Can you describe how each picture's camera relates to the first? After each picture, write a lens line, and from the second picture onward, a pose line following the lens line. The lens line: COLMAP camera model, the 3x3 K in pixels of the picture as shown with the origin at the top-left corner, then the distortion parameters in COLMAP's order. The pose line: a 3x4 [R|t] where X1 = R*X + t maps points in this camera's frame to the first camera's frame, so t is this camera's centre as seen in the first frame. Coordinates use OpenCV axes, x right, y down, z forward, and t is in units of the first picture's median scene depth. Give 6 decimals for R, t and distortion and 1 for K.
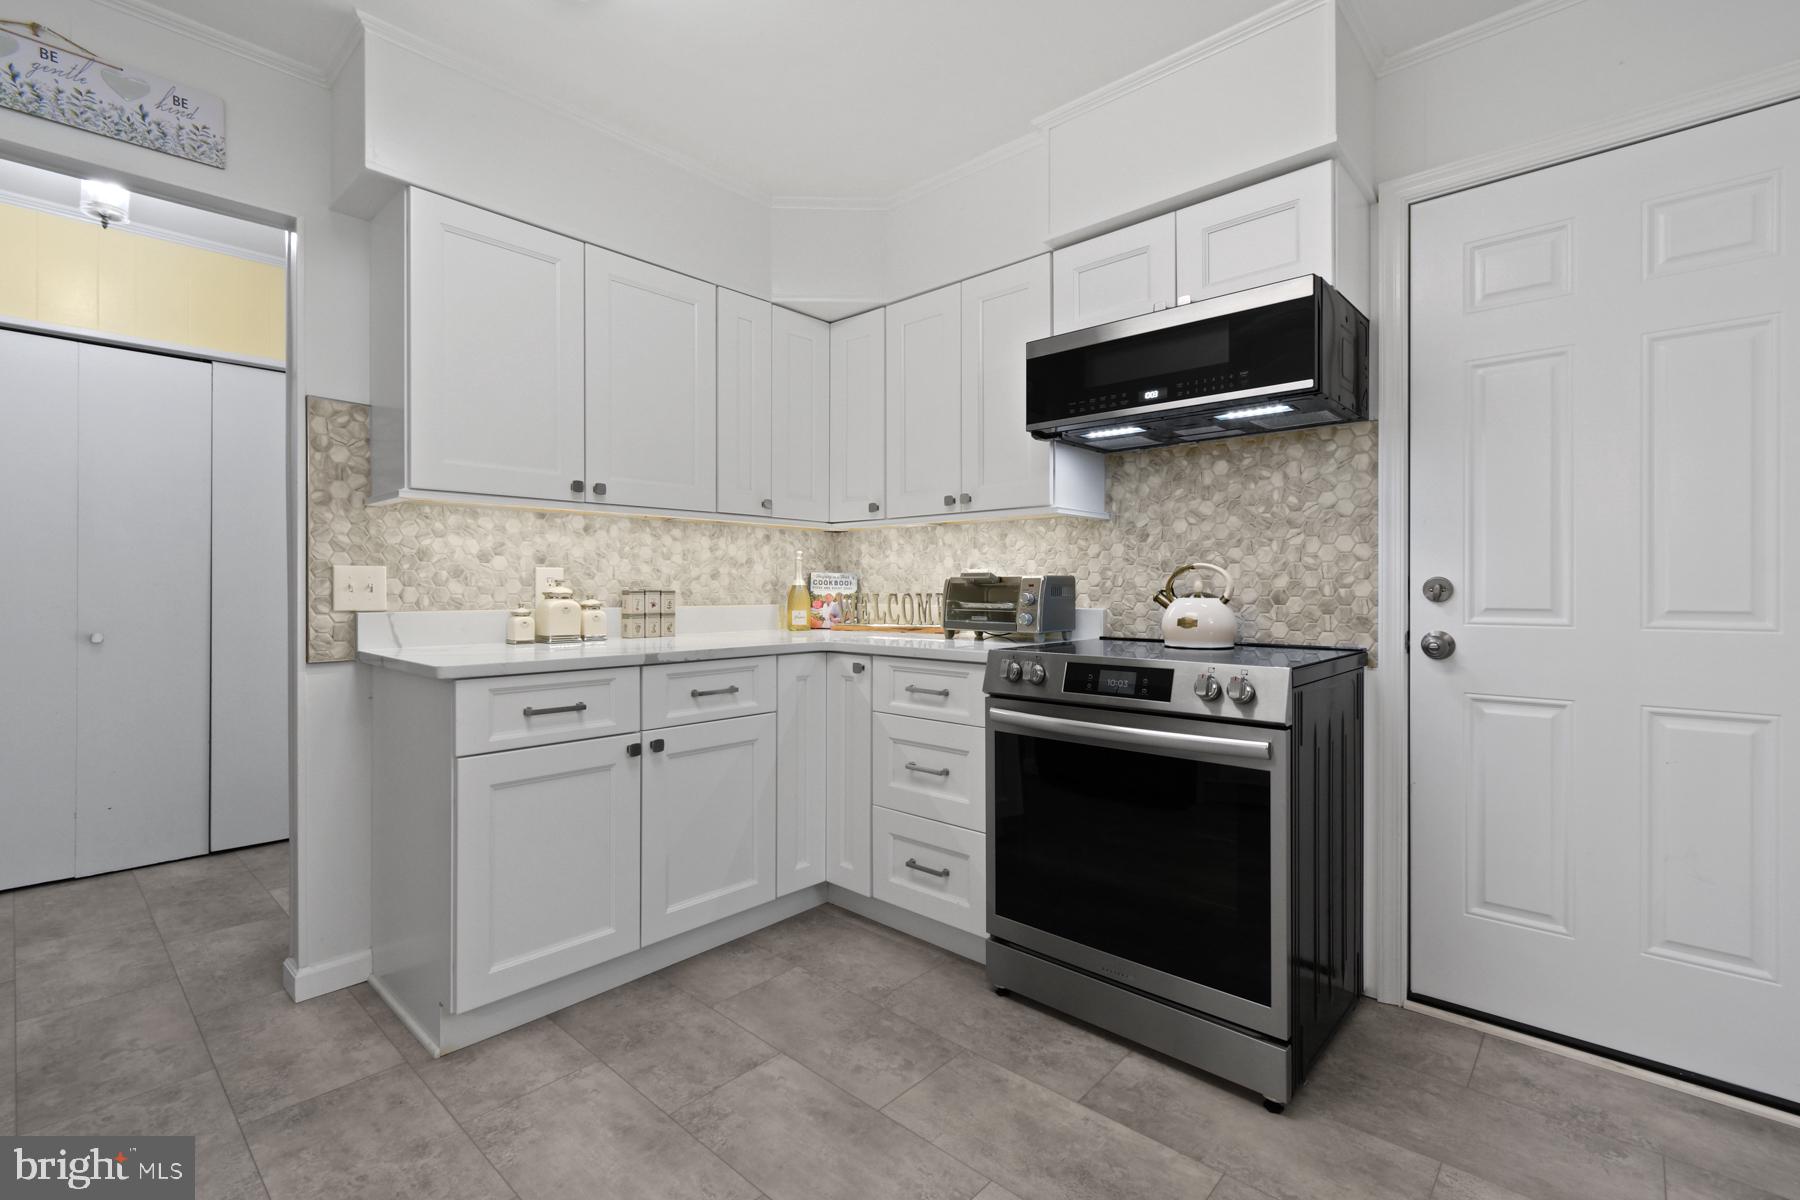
lens RADIAL K [[804.6, 0, 899.1], [0, 804.6, 591.5], [0, 0, 1]] dist [0.002320, 0.000063]
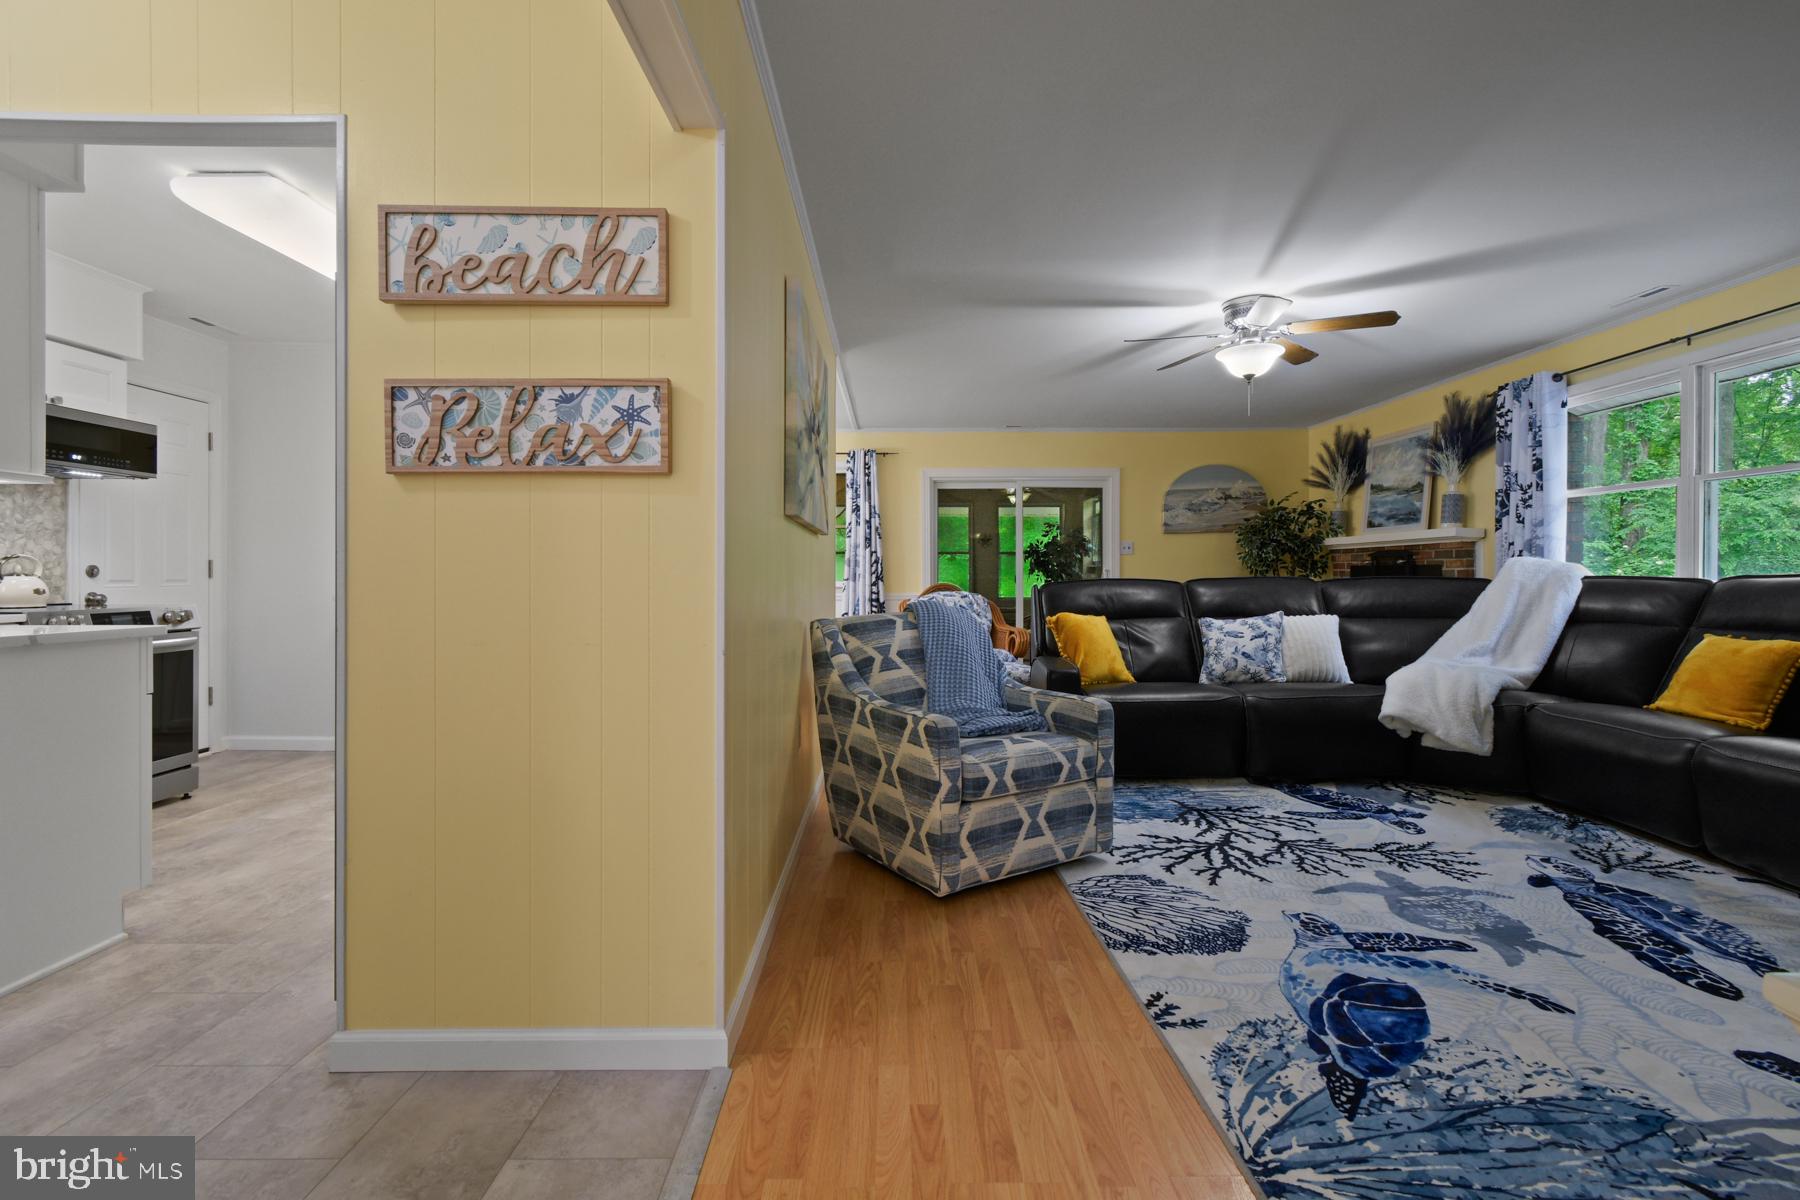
lens RADIAL K [[811.7, 0, 894.4], [0, 811.7, 575.0], [0, 0, 1]] dist [0.004684, -0.001931]
pose [[-0.674730, -0.002435, 0.738061, -1.800362], [0.002753, 0.999979, 0.005817, 0.000561], [-0.738060, 0.005957, -0.674709, 0.745348]]
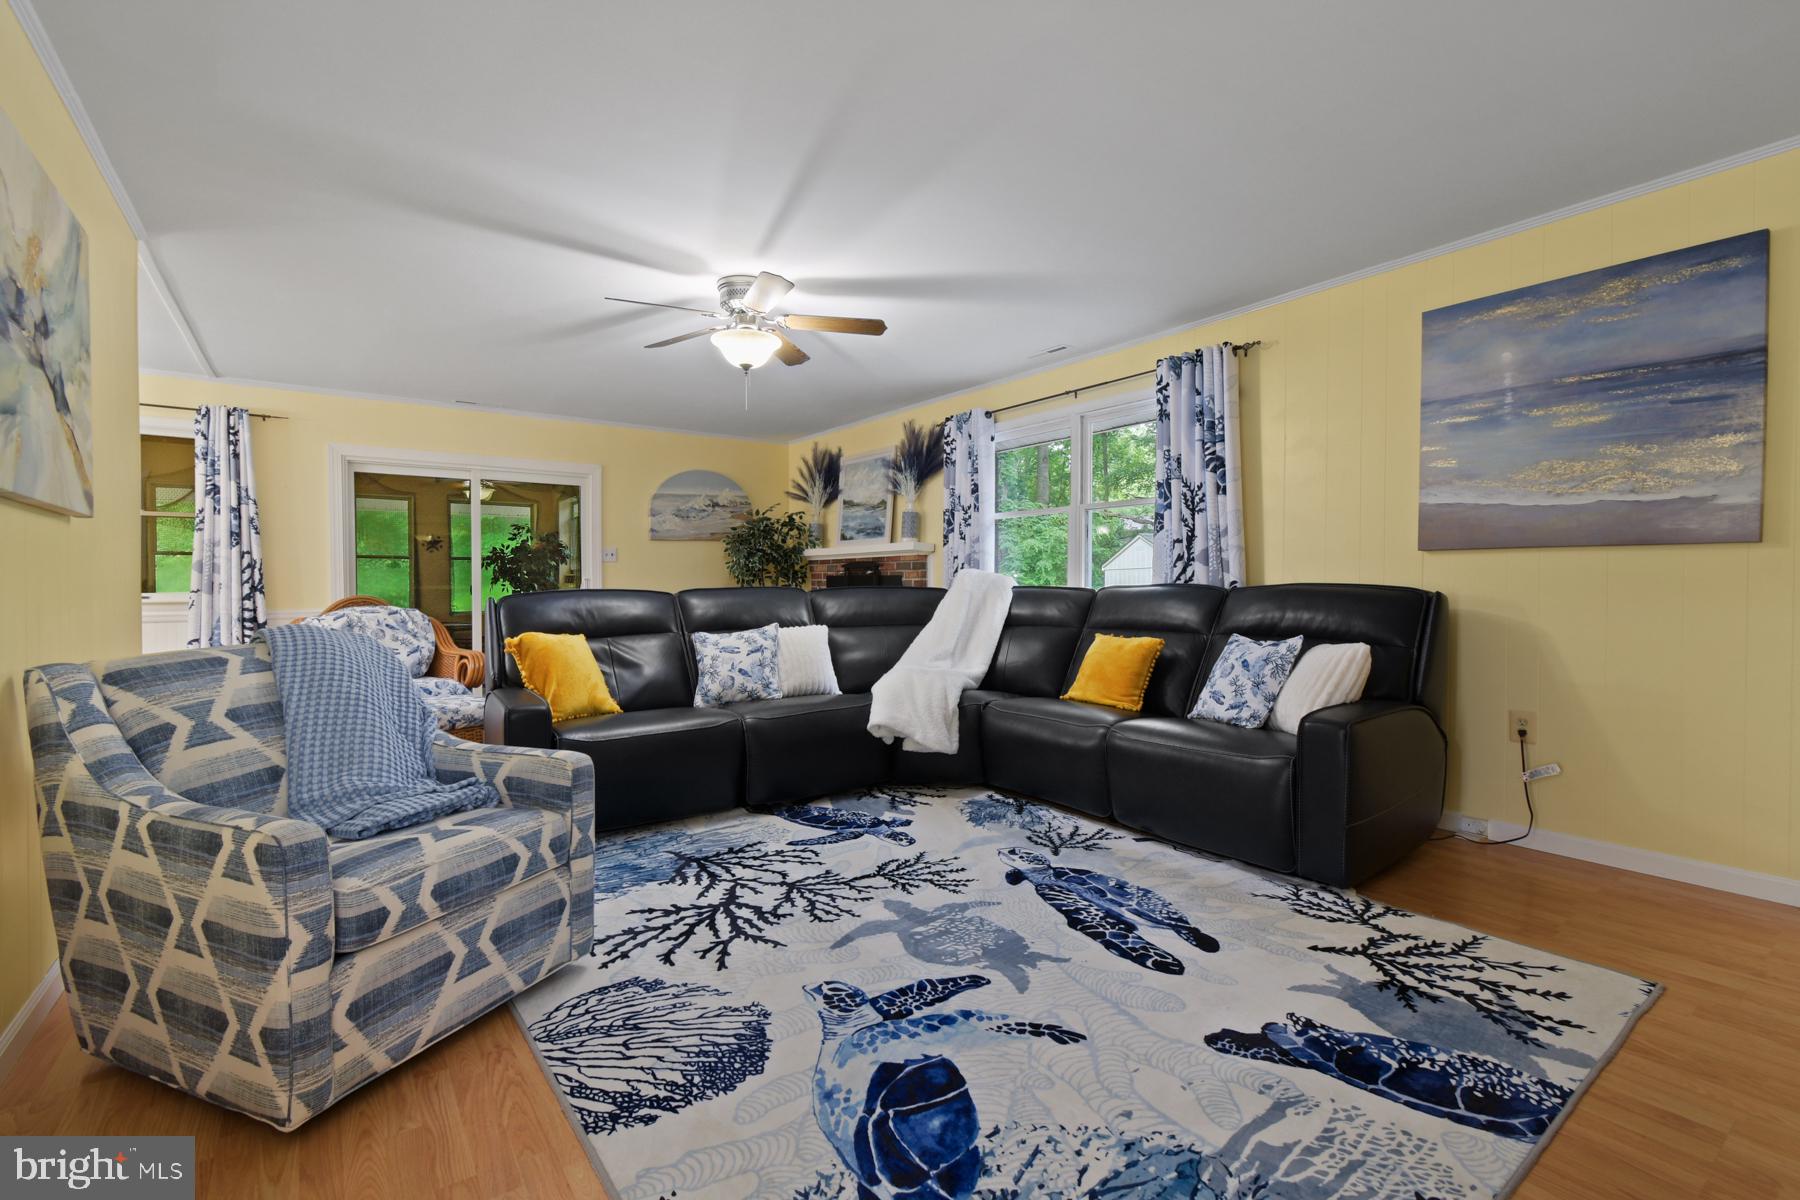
lens RADIAL K [[801.2, 0, 900.4], [0, 801.2, 597.3], [0, 0, 1]] dist [0.002655, -0.000129]
pose [[-0.979472, -0.005689, 0.201502, -1.638997], [-0.001235, 0.999752, 0.022221, 0.001594], [-0.201579, 0.021516, -0.979236, 0.486447]]
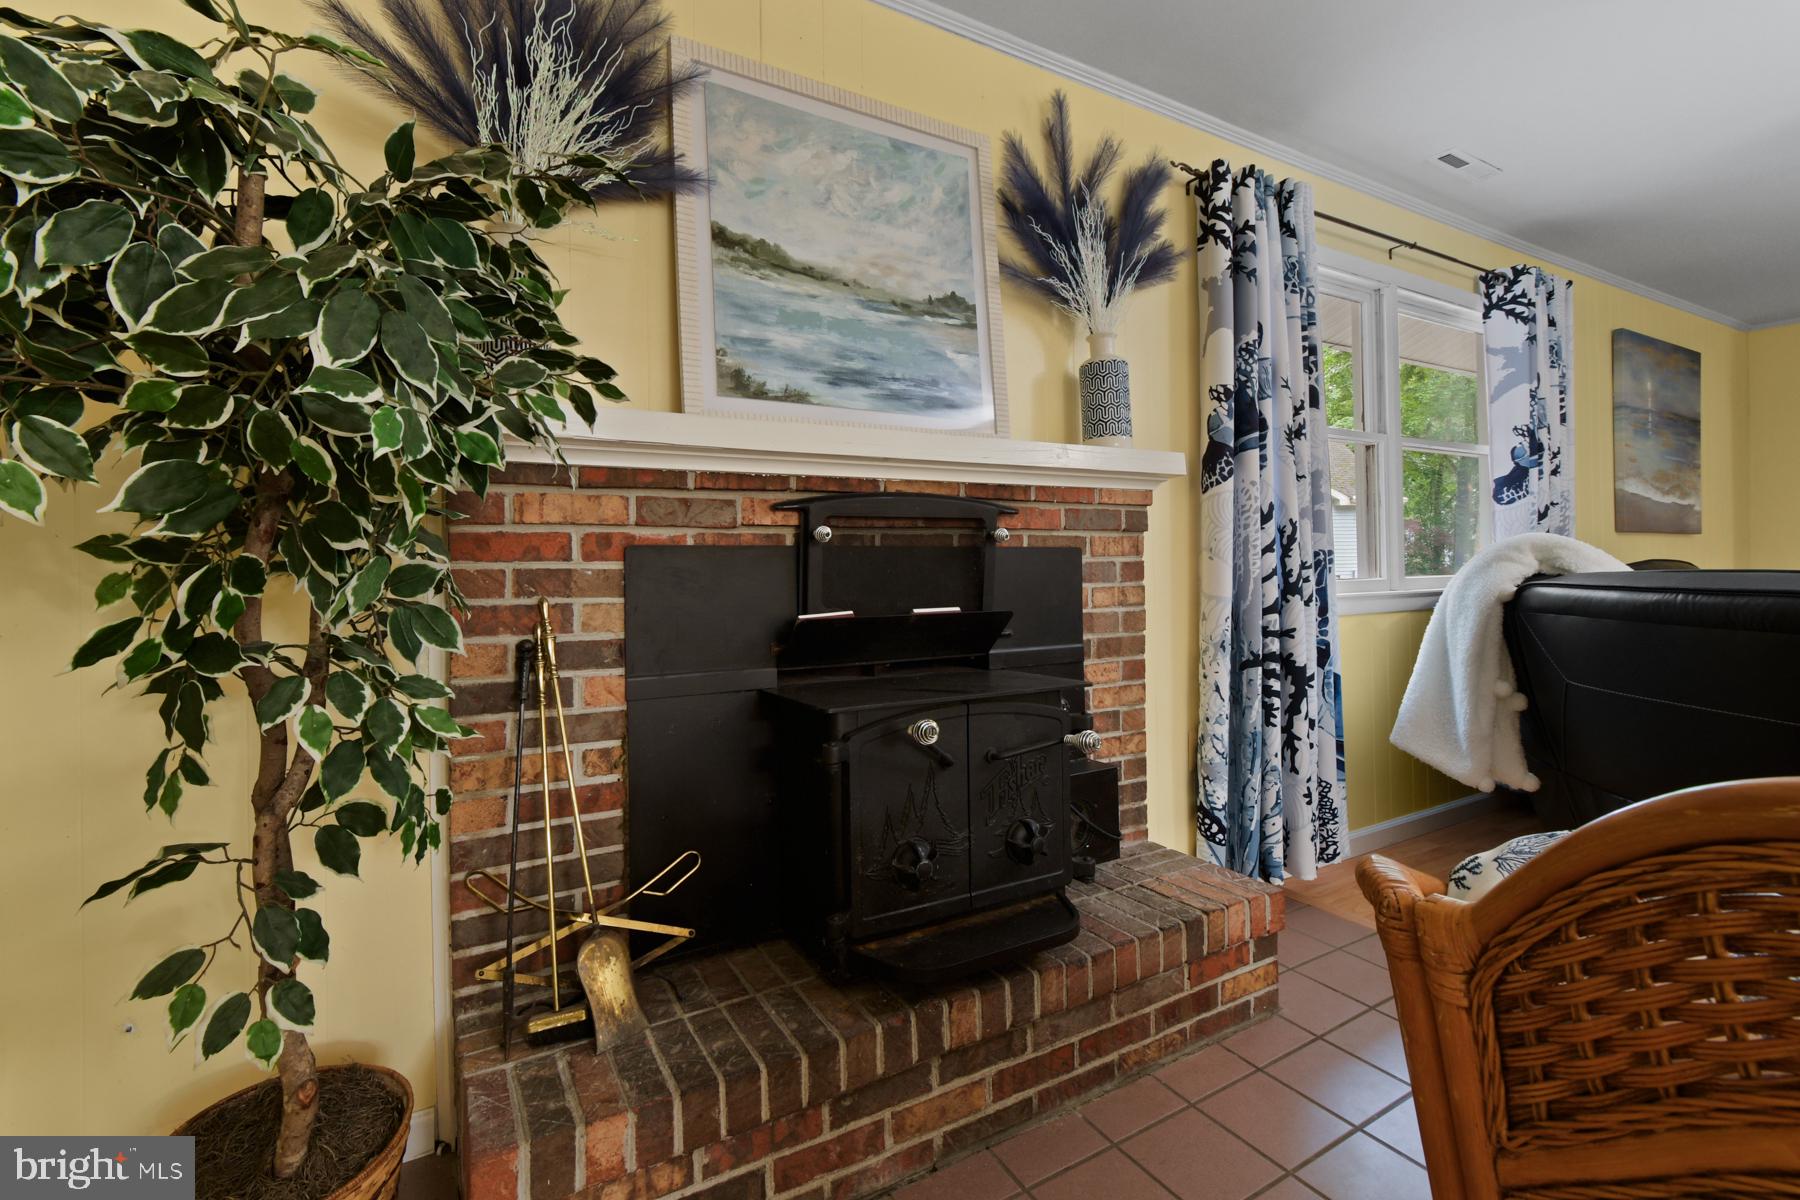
lens RADIAL K [[804.3, 0, 880.0], [0, 804.3, 566.4], [0, 0, 1]] dist [0.000749, -0.000233]
pose [[-0.308478, 0.001223, -0.951231, -0.218004], [0.010292, 0.999945, -0.002052, 0.008747], [0.951176, -0.010423, -0.308473, -2.014445]]
